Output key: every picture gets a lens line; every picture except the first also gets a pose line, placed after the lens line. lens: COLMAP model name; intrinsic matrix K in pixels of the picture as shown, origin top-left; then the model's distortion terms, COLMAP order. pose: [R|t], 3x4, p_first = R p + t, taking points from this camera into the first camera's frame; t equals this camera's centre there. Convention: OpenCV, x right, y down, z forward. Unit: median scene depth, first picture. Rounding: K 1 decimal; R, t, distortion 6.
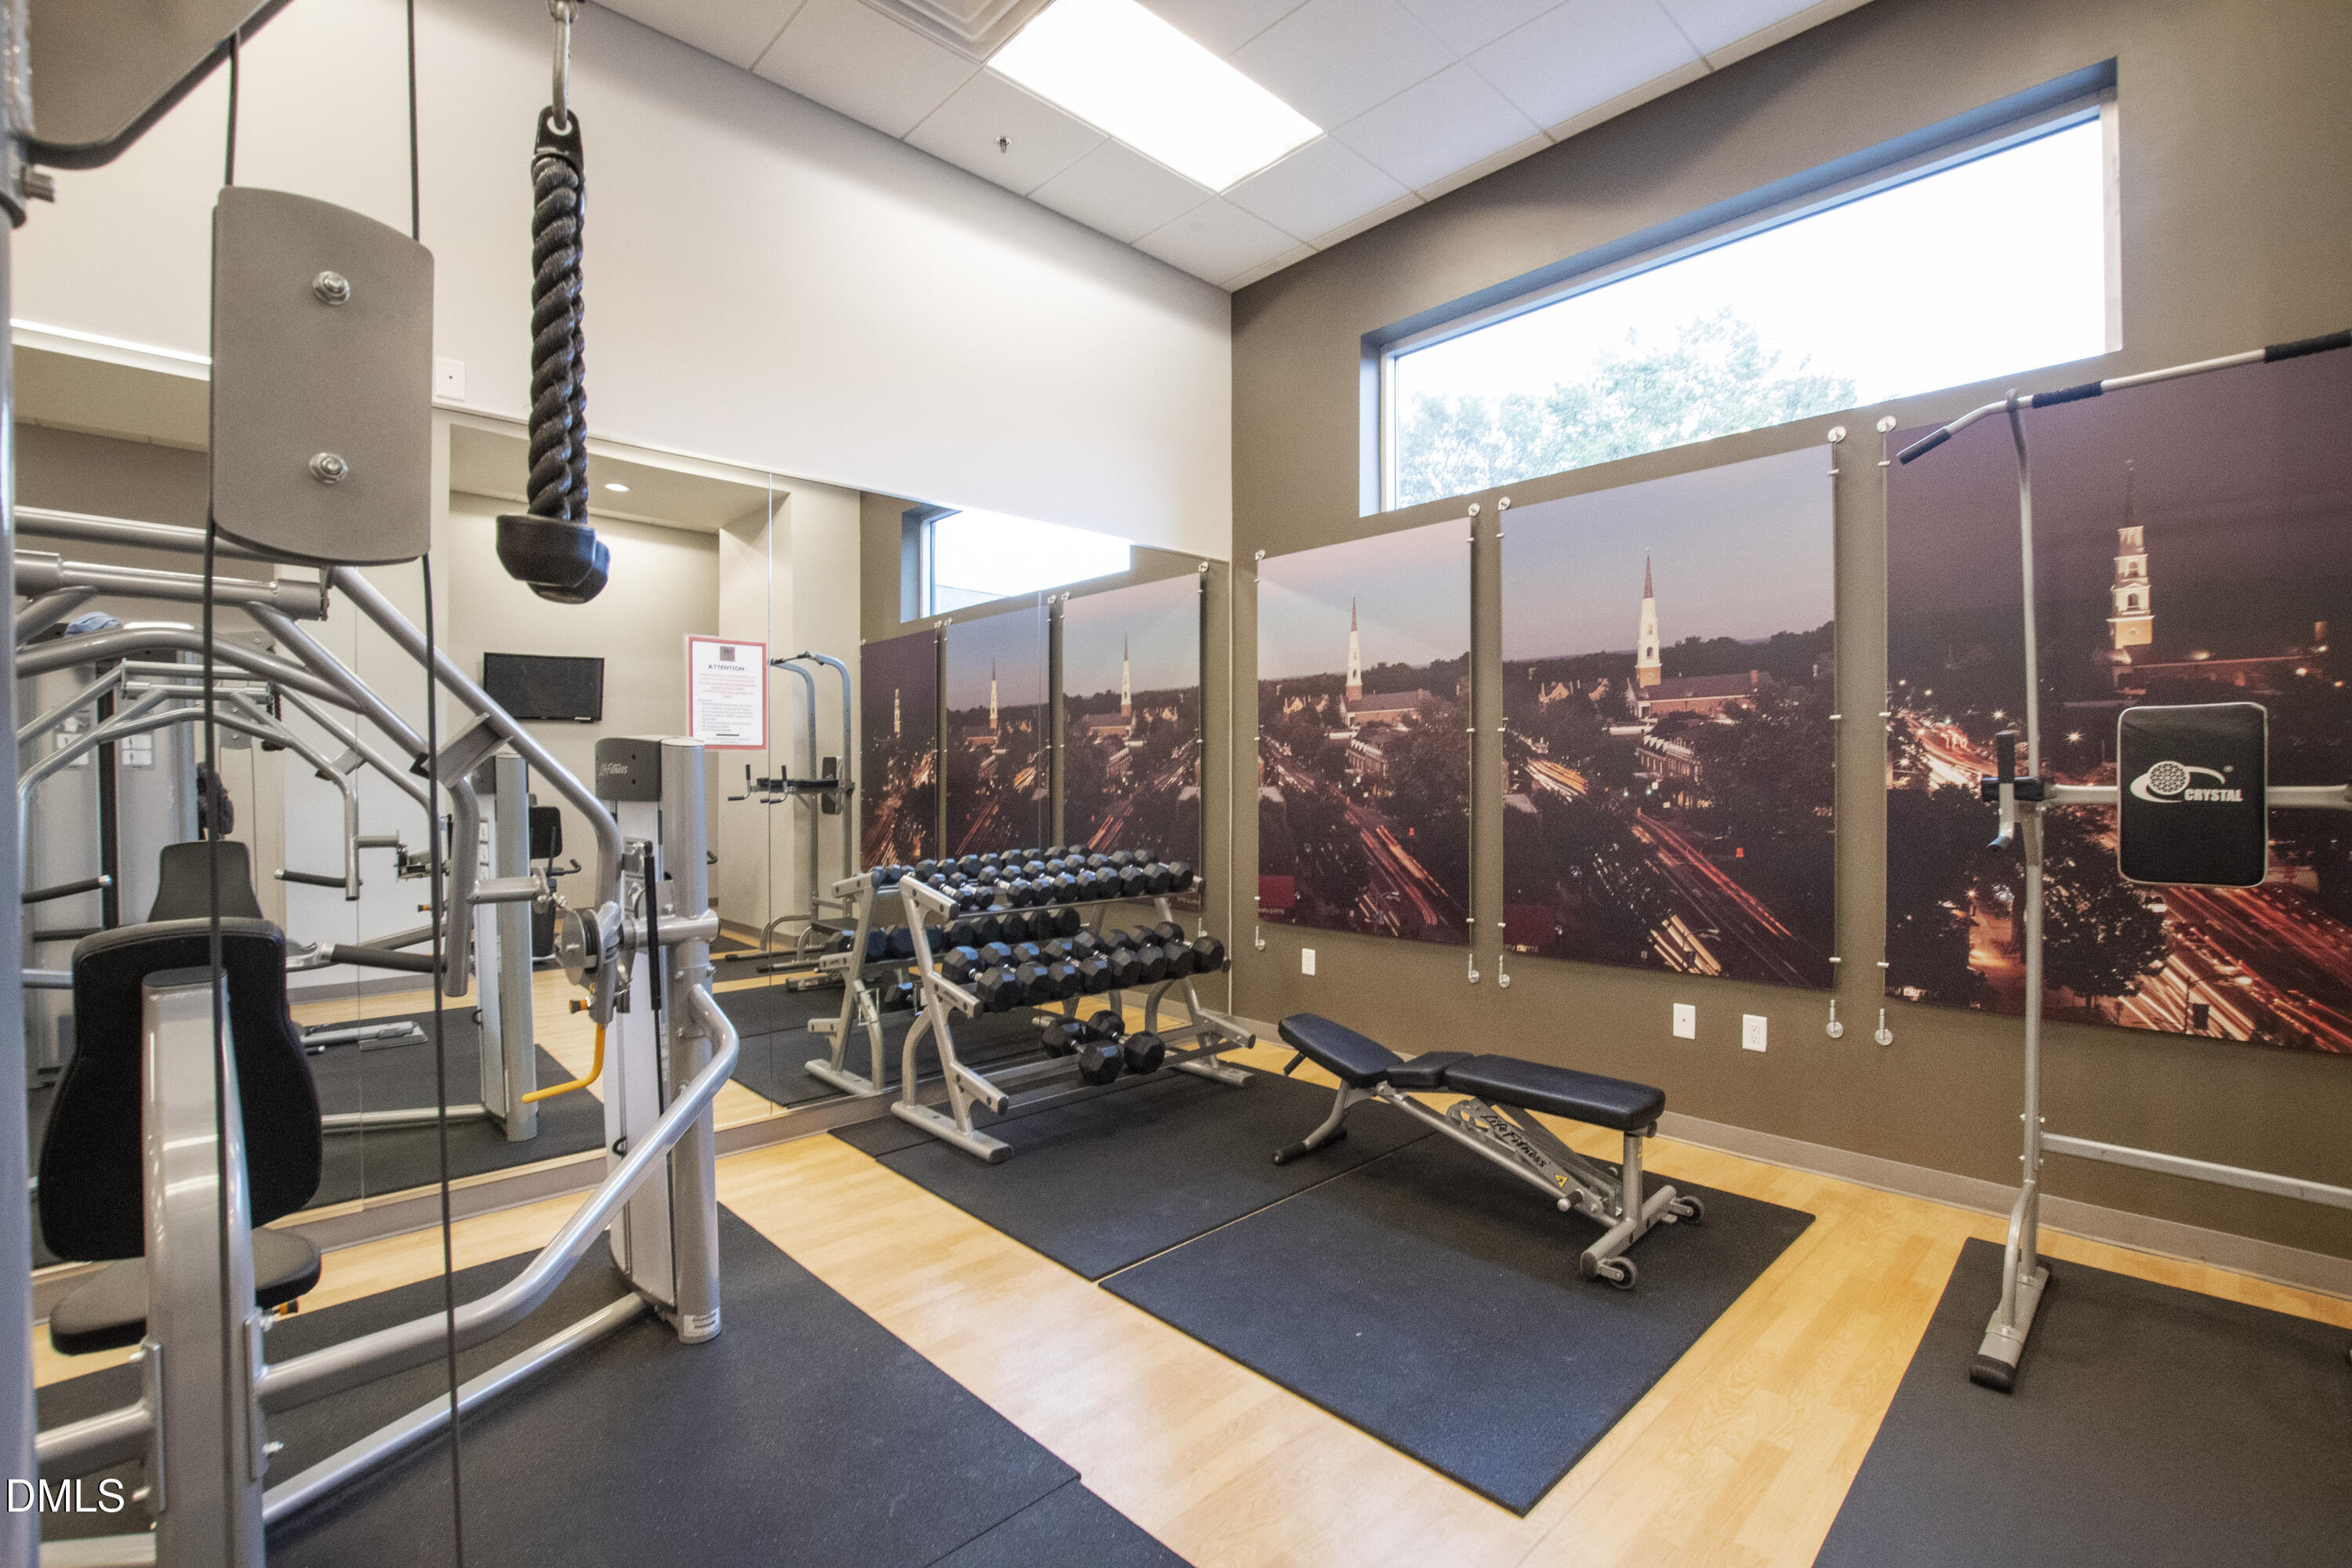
lens RADIAL K [[1043.5, 0, 1188.5], [0, 1043.5, 771.5], [0, 0, 1]] dist [0.001305, 0.000011]
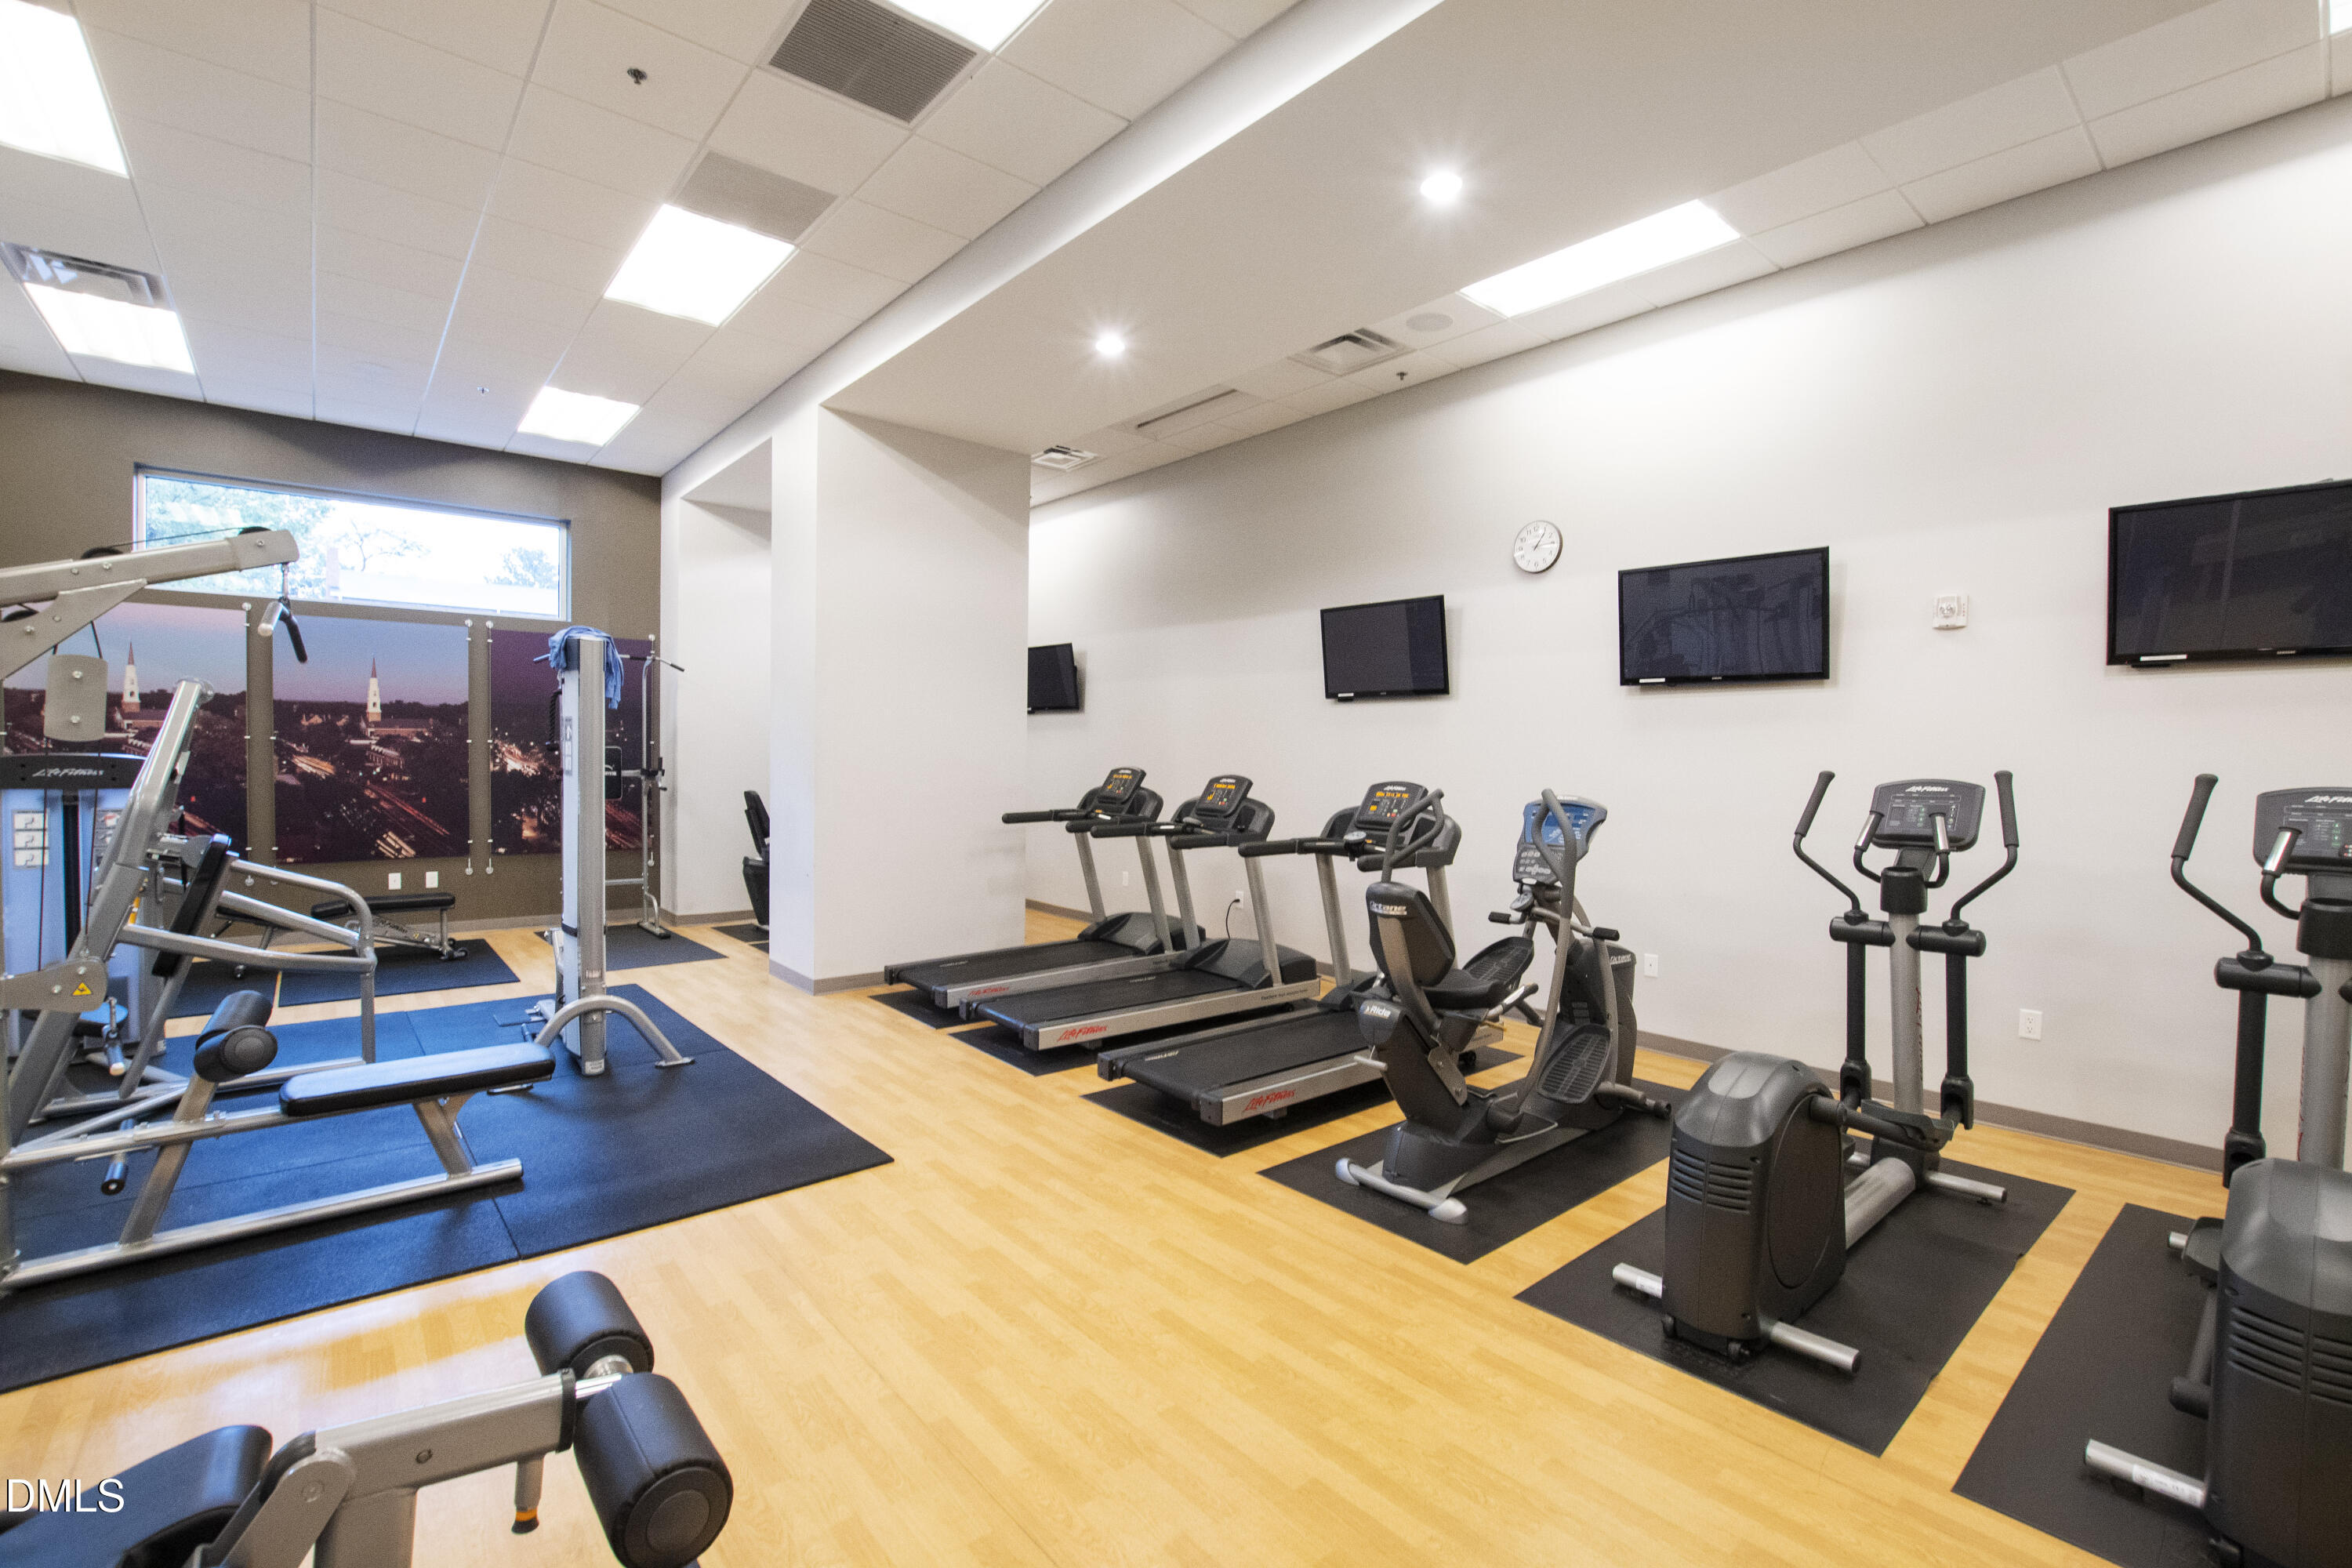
lens RADIAL K [[1043.5, 0, 1188.5], [0, 1043.5, 771.5], [0, 0, 1]] dist [0.001305, 0.000011]
pose [[0.055004, 0.005918, 0.998469, -1.548676], [-0.006246, 0.999965, -0.005583, 0.018571], [-0.998467, -0.005930, 0.055039, -0.719885]]
